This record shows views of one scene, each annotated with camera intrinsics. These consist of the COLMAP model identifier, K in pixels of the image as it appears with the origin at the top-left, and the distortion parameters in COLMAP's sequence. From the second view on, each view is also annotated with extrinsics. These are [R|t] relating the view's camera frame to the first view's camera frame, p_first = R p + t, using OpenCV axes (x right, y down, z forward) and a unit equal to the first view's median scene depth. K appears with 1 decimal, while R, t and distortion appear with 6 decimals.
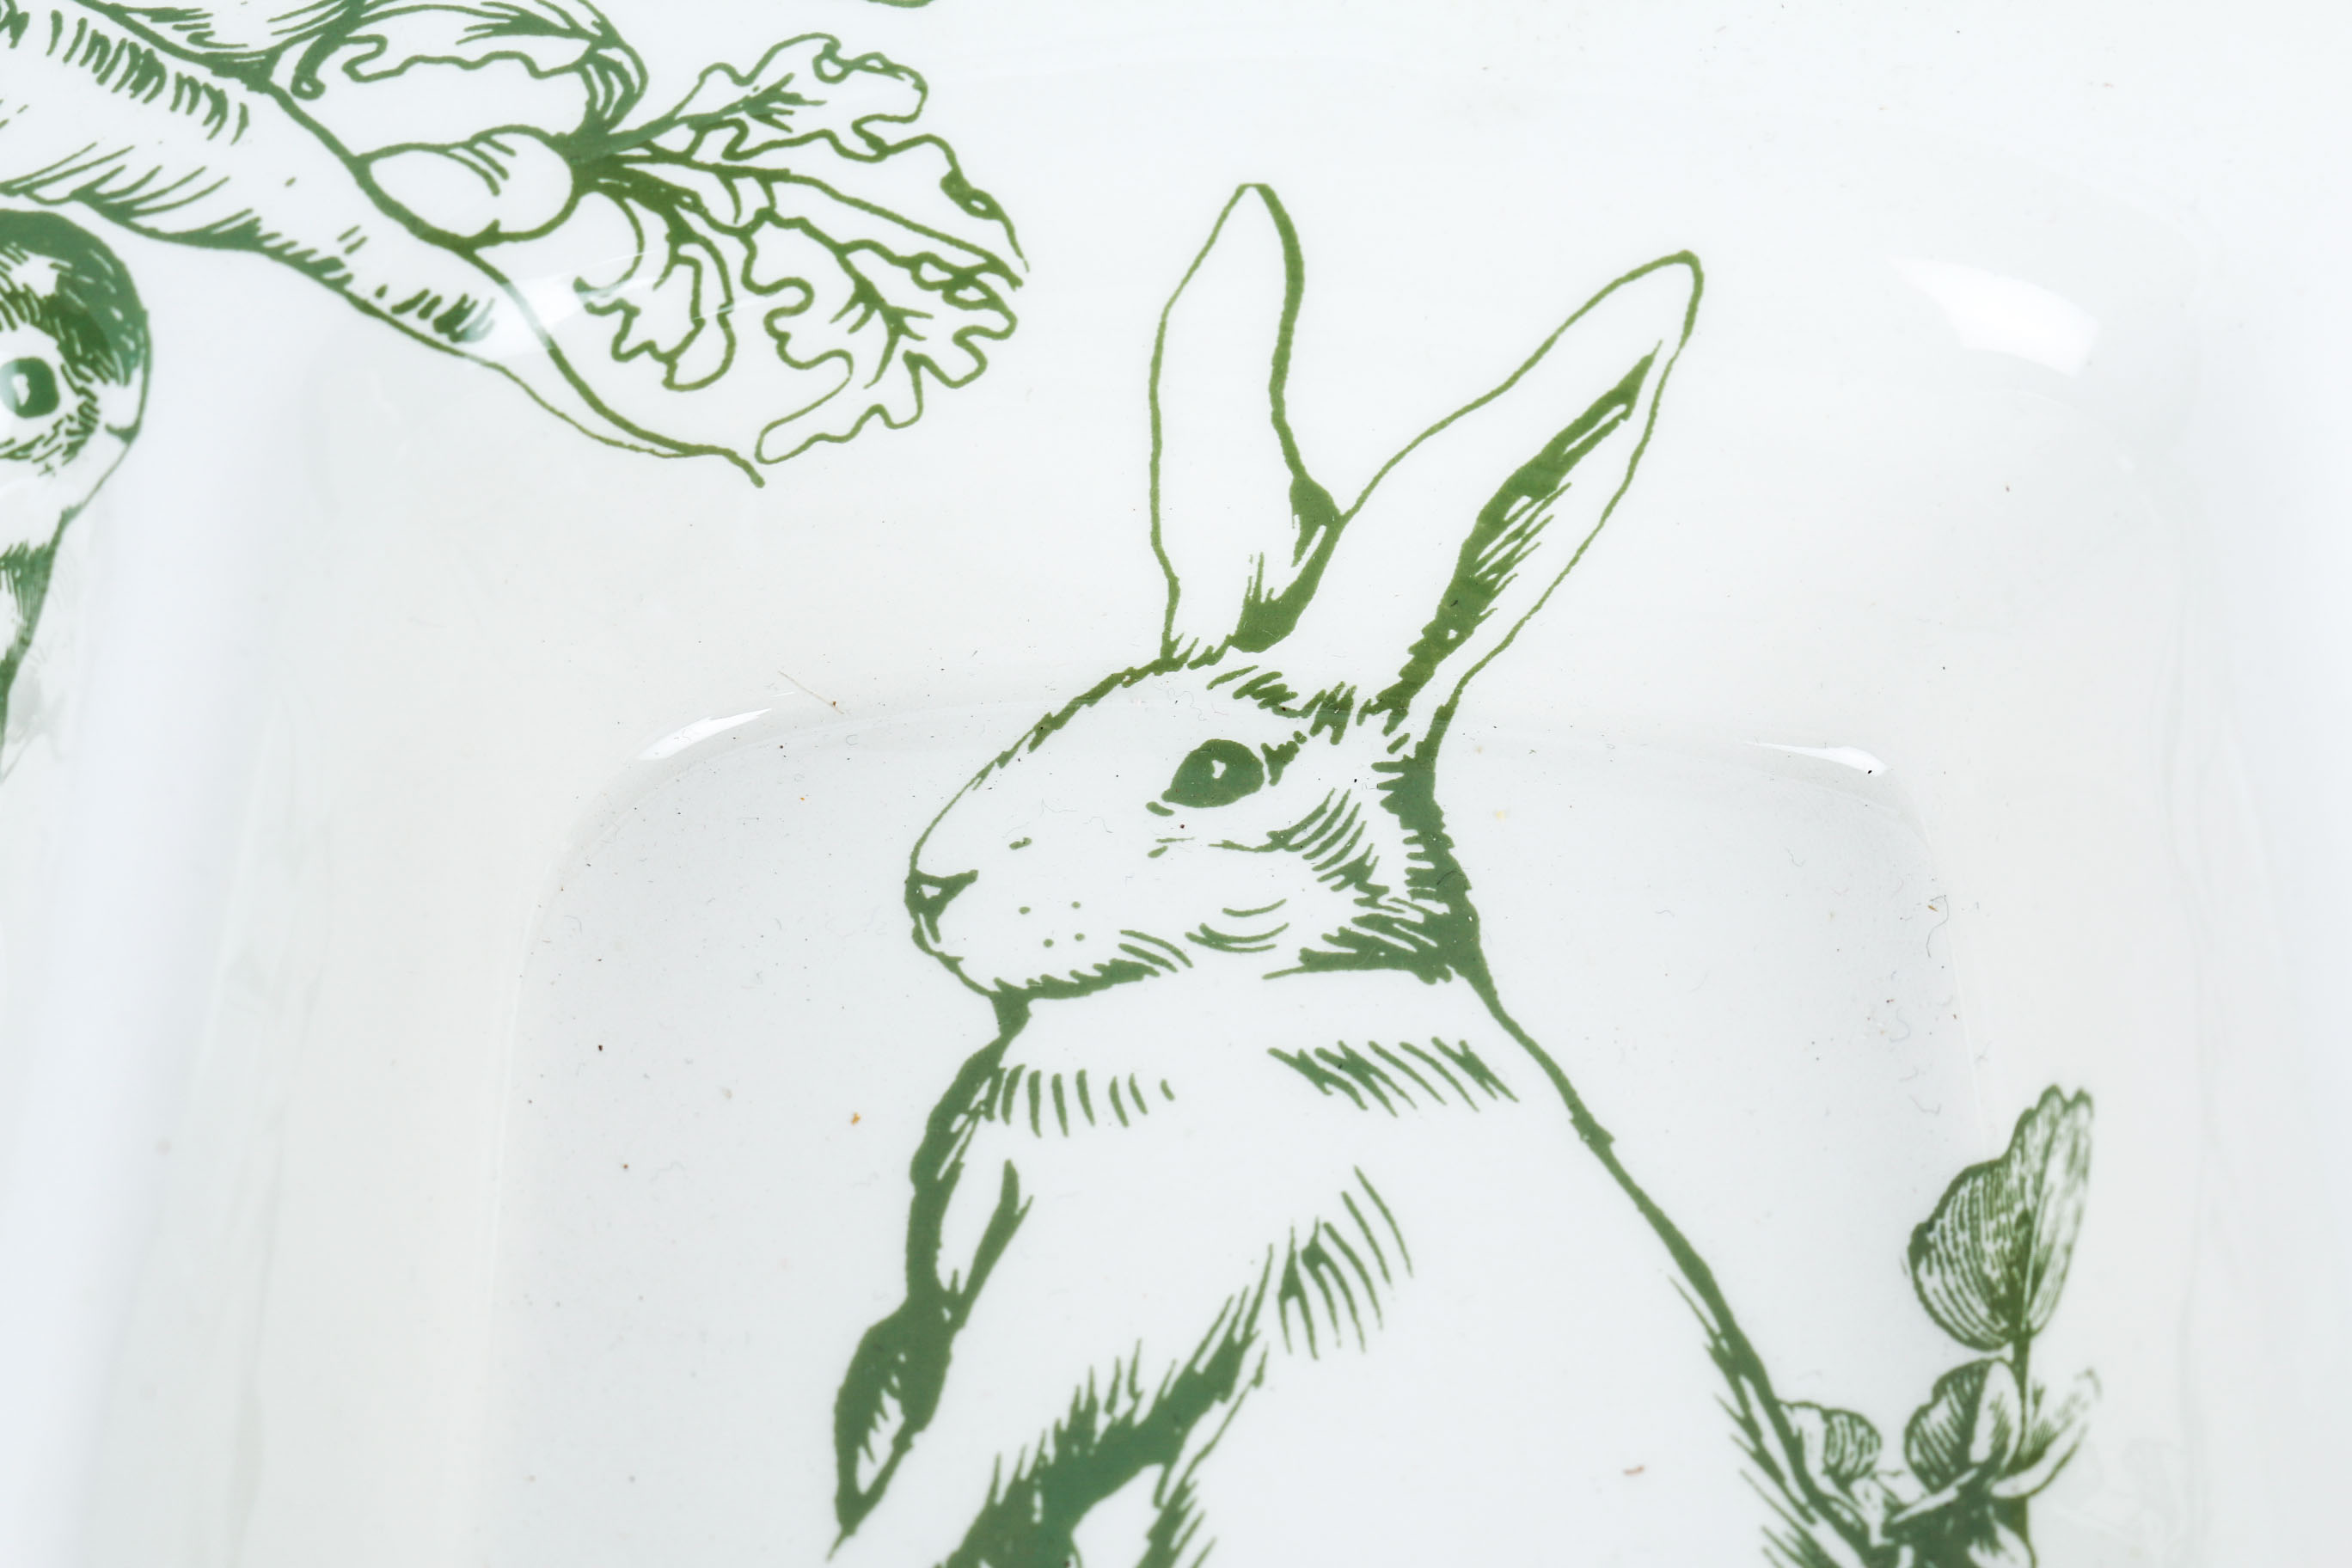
lens RADIAL K [[4697.5, 0, 1177.8], [0, 4697.5, 786.8], [0, 0, 1]] dist [0.070064, 0.000000]
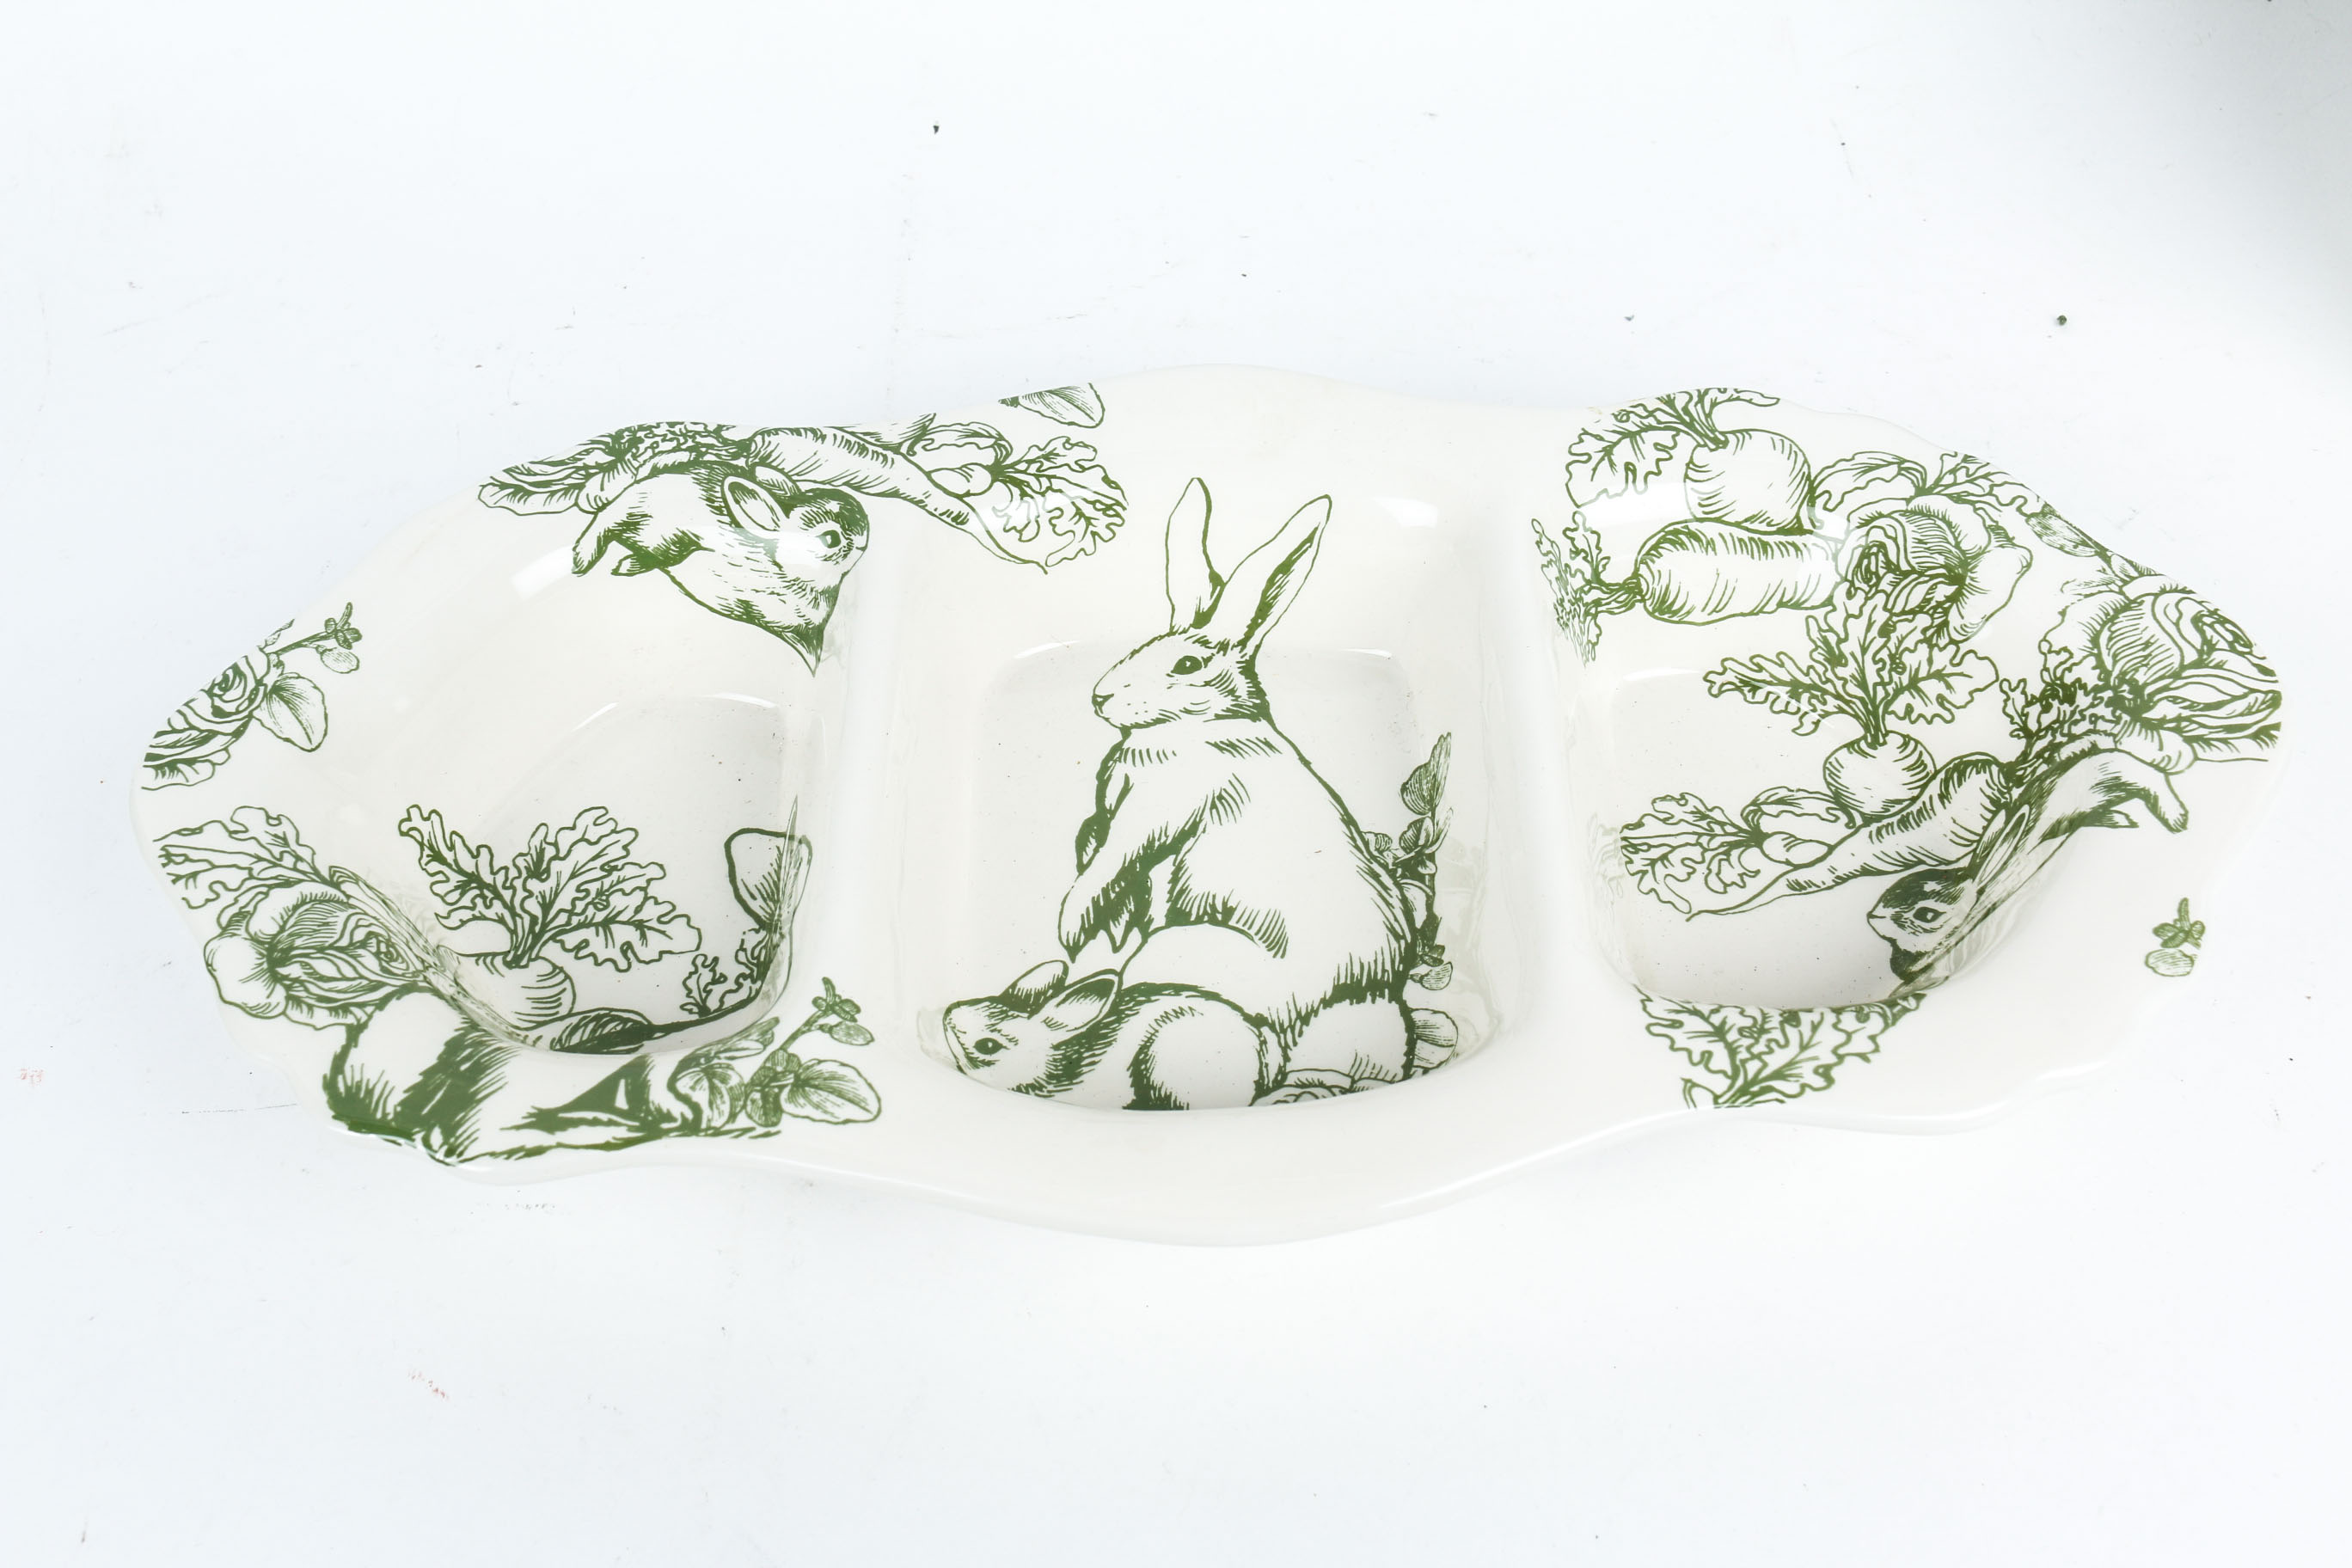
lens RADIAL K [[2320.9, 0, 1173.5], [0, 2320.9, 780.3], [0, 0, 1]] dist [-0.007028, 0.000000]
pose [[0.999816, -0.015525, 0.011256, -0.021557], [0.016602, 0.994551, -0.102917, 0.252082], [-0.009597, 0.103085, 0.994626, -0.604453]]
